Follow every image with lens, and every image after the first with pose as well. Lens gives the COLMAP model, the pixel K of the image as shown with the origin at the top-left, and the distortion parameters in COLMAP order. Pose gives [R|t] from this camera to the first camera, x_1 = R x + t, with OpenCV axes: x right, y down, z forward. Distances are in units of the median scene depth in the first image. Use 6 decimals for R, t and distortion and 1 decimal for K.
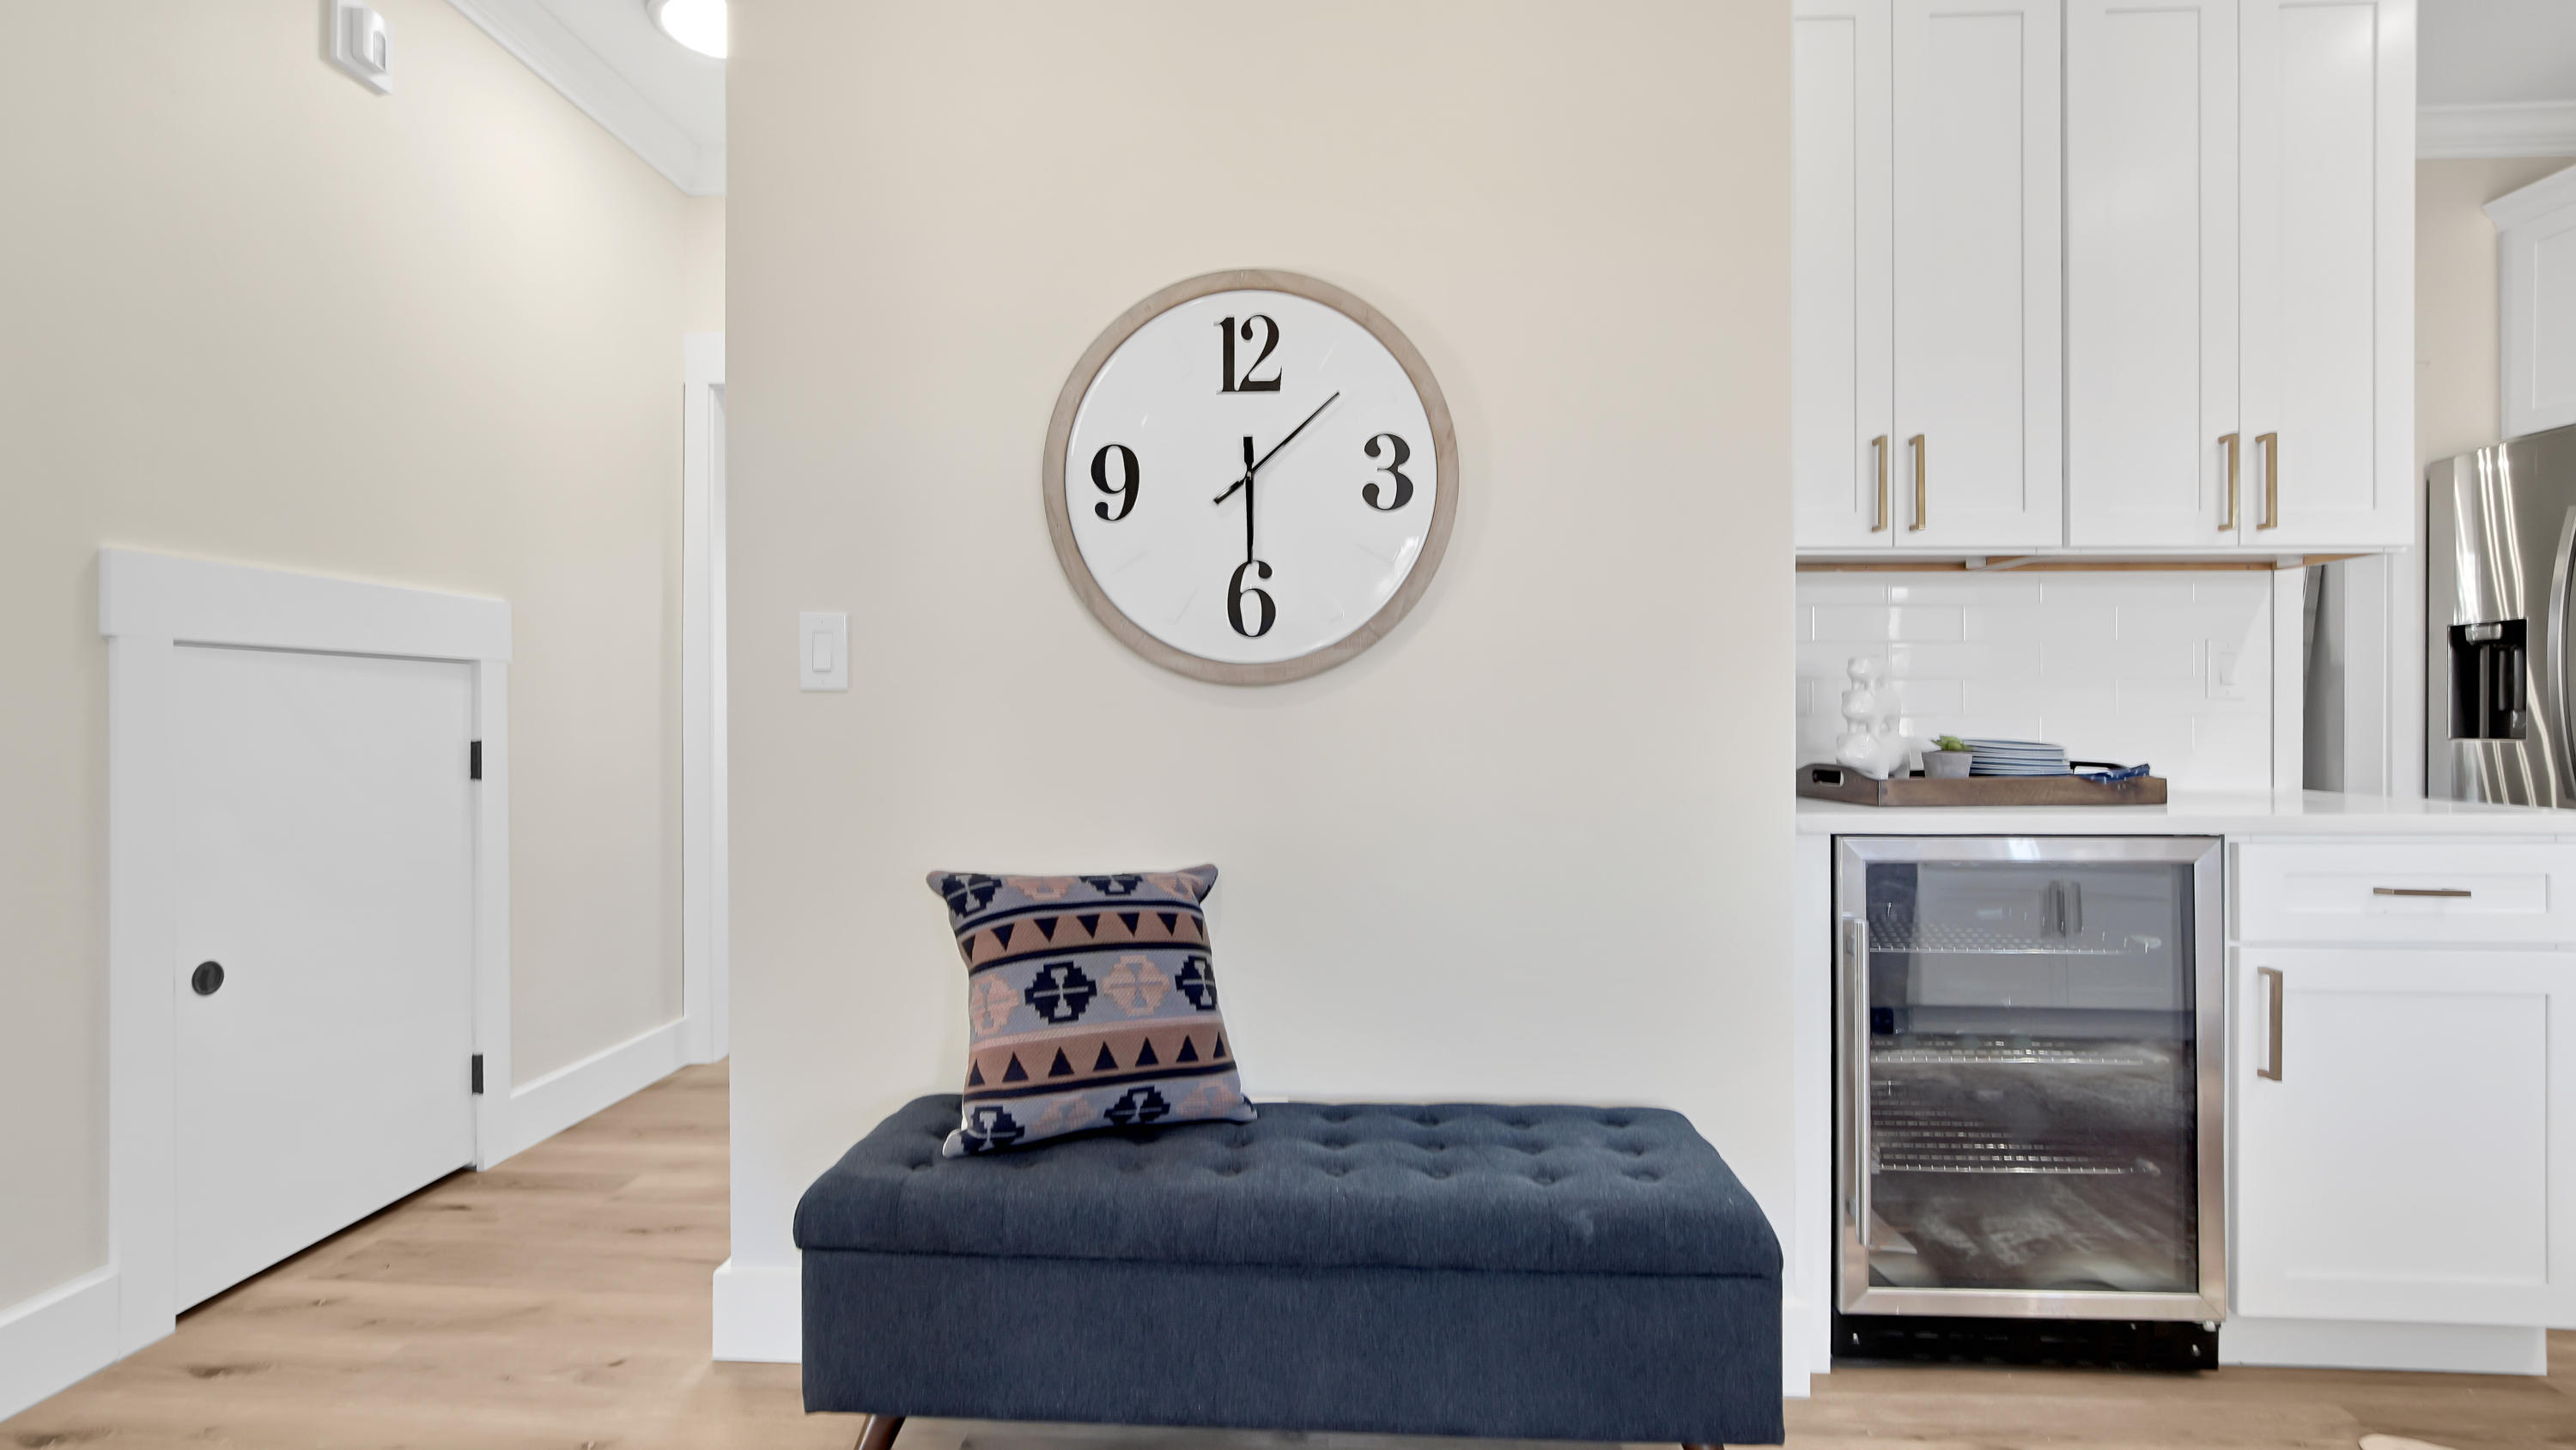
lens RADIAL K [[1183.8, 0, 1275.1], [0, 1183.8, 730.8], [0, 0, 1]] dist [-0.015784, 0.003630]
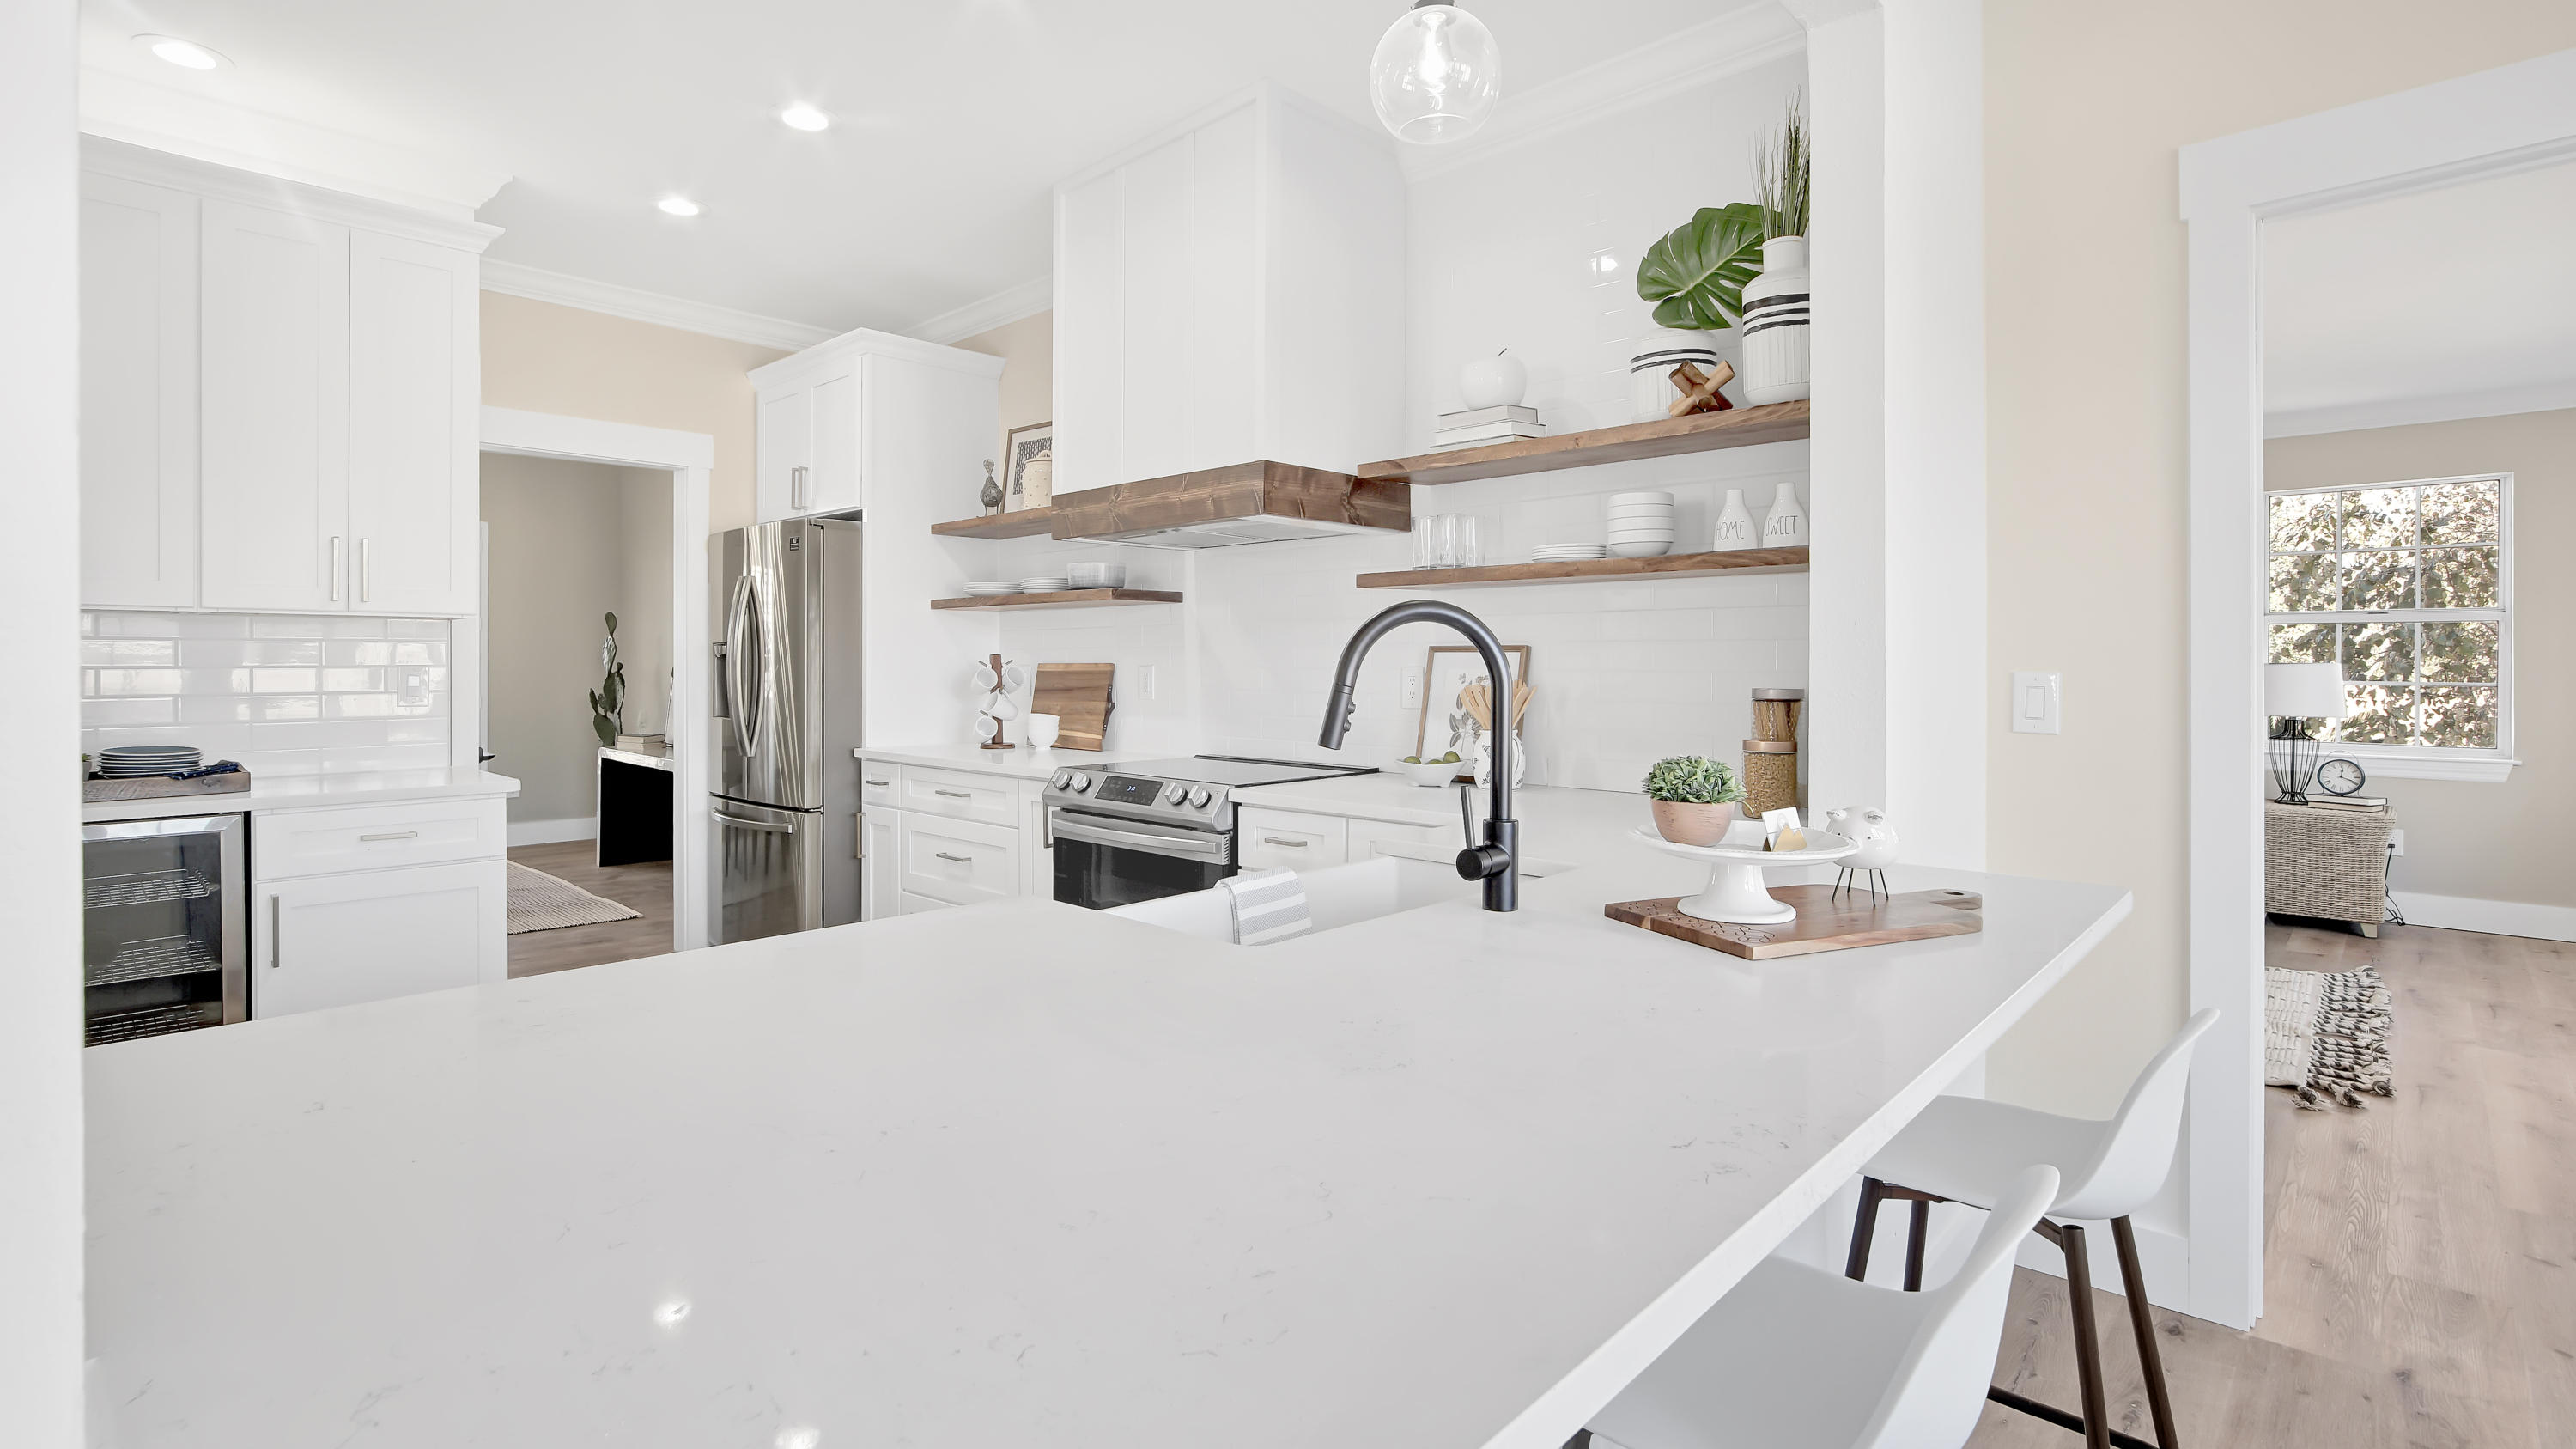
lens RADIAL K [[1184.1, 0, 1270.3], [0, 1184.1, 671.0], [0, 0, 1]] dist [-0.015784, 0.003630]
pose [[0.664545, -0.005886, 0.747226, 0.579665], [0.005094, 0.999981, 0.003347, -0.097413], [-0.747231, 0.001582, 0.664562, -1.057351]]
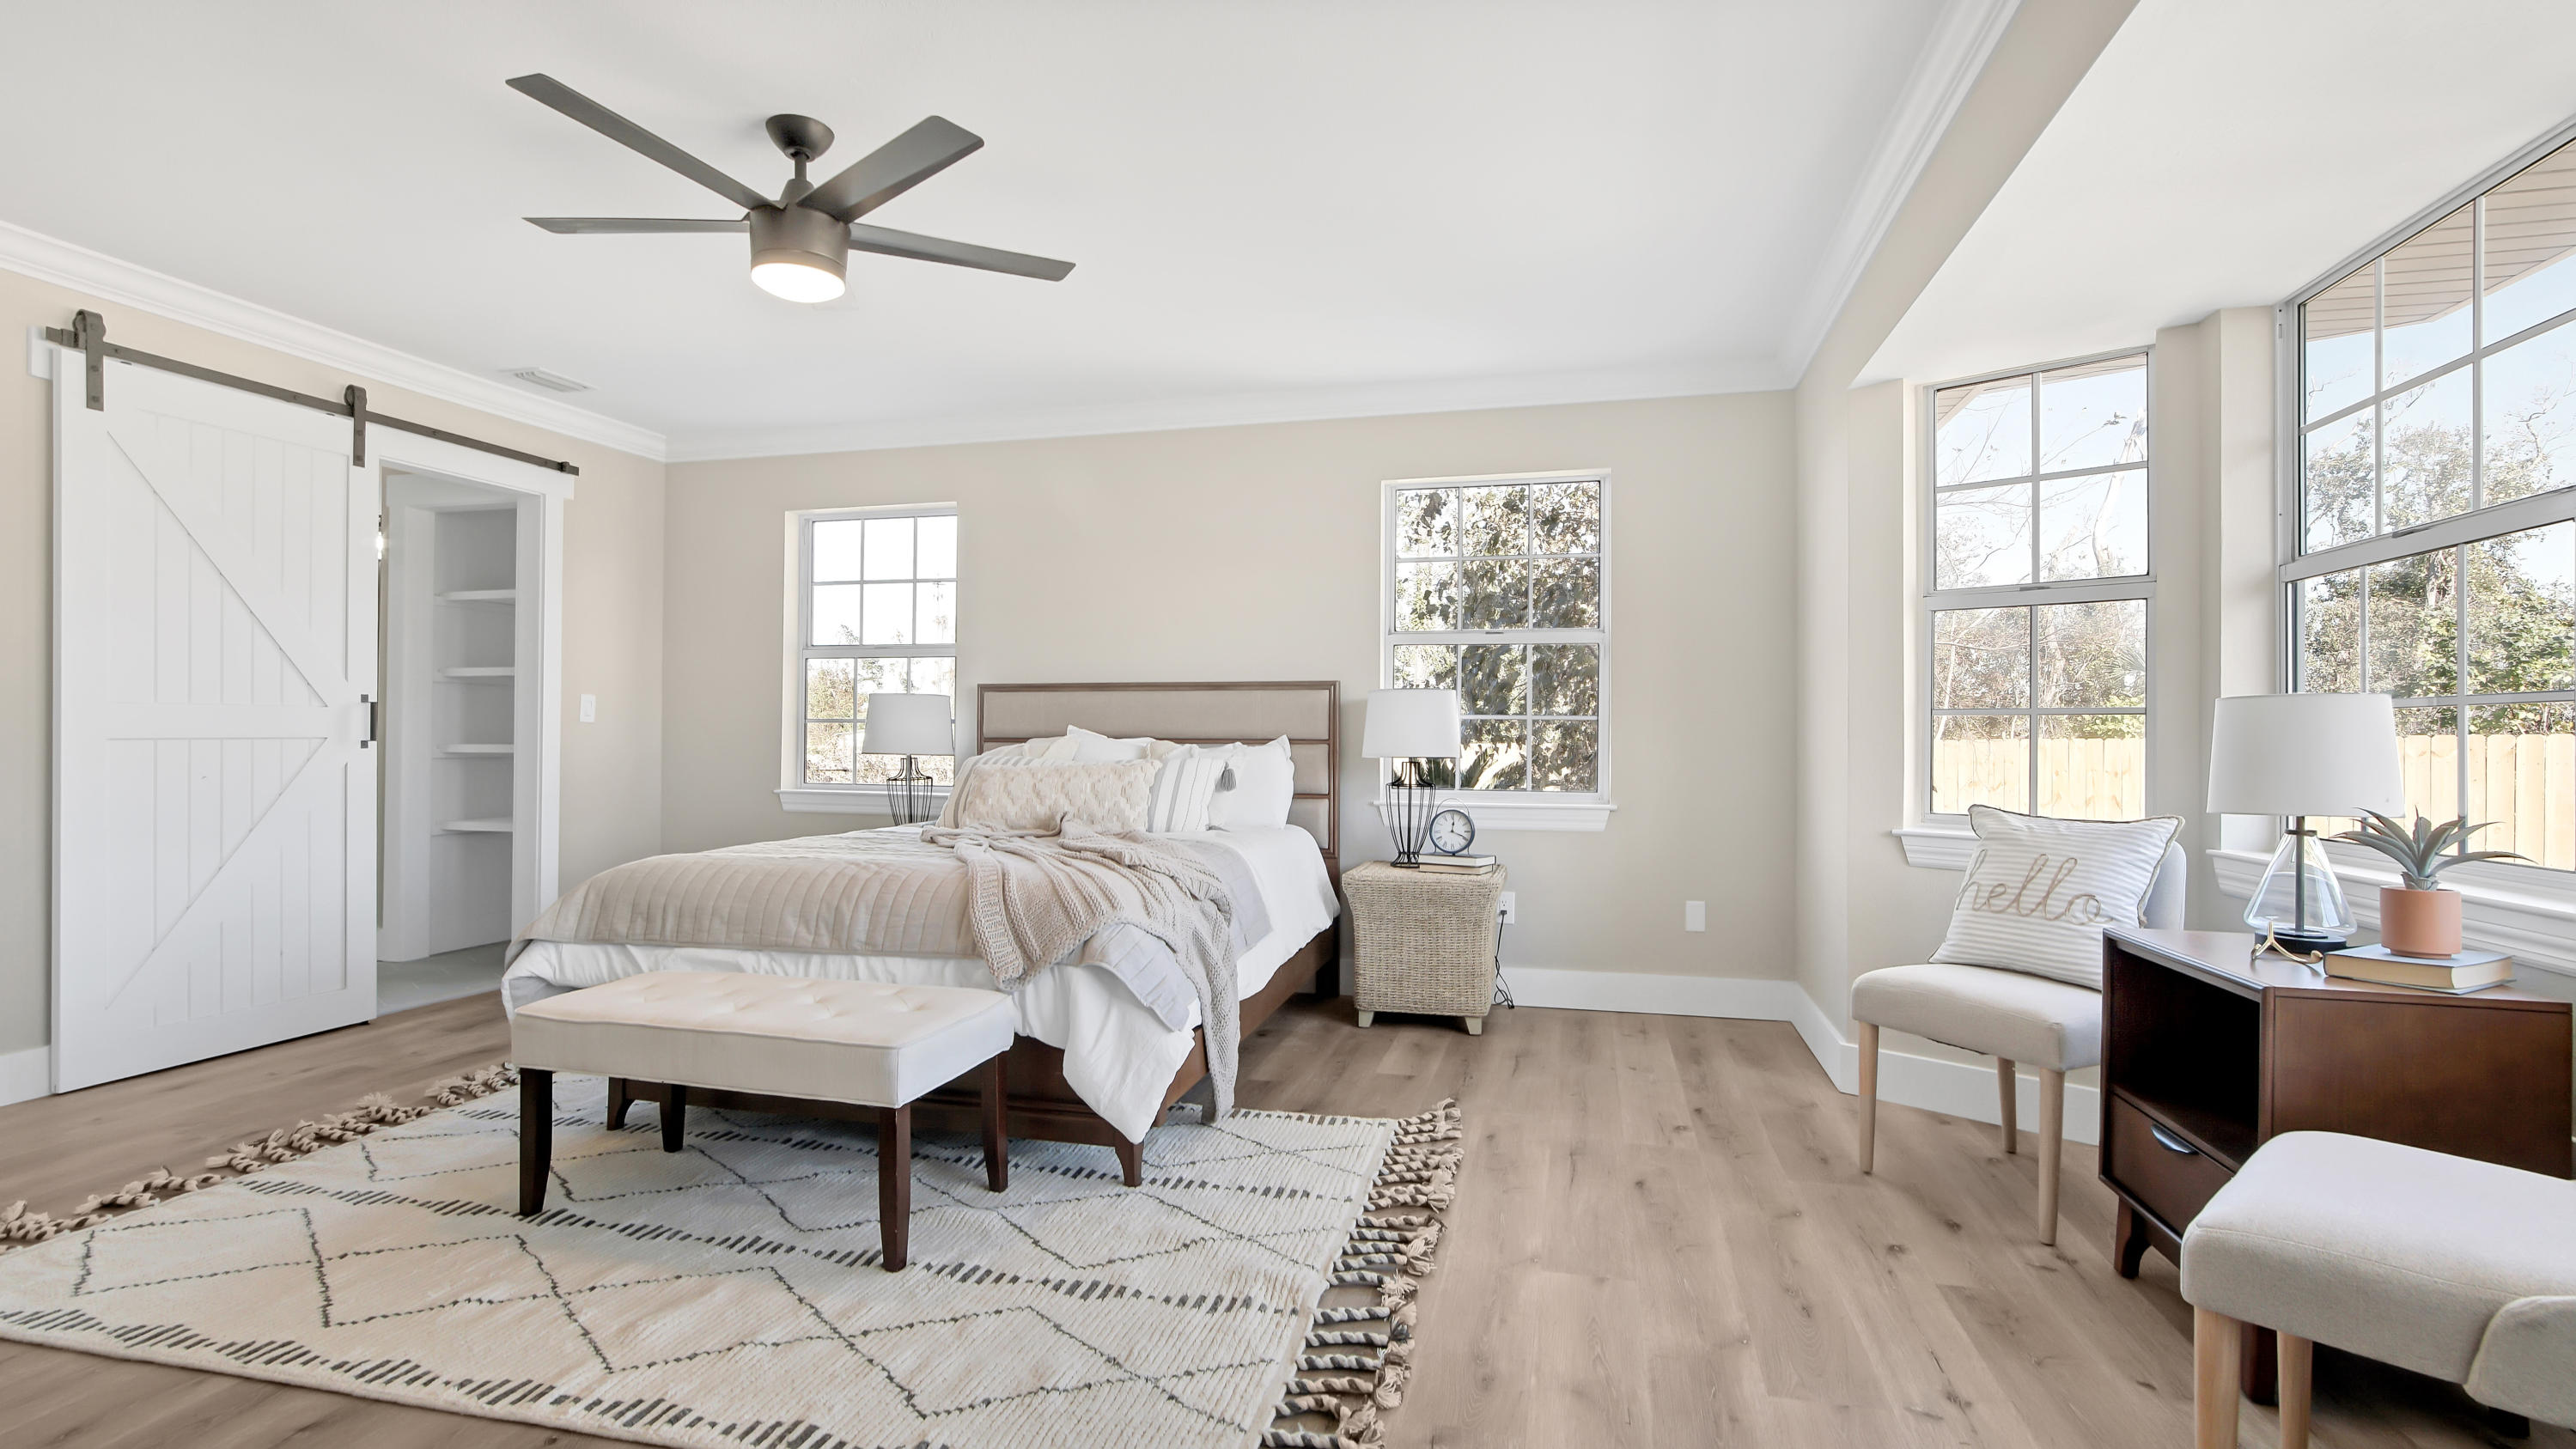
lens RADIAL K [[1183.9, 0, 1294.8], [0, 1183.9, 728.3], [0, 0, 1]] dist [-0.015784, 0.003630]
pose [[0.191429, 0.000746, 0.981506, 2.380595], [-0.000933, 0.999999, -0.000578, -0.002680], [-0.981506, -0.000805, 0.191430, -1.282958]]
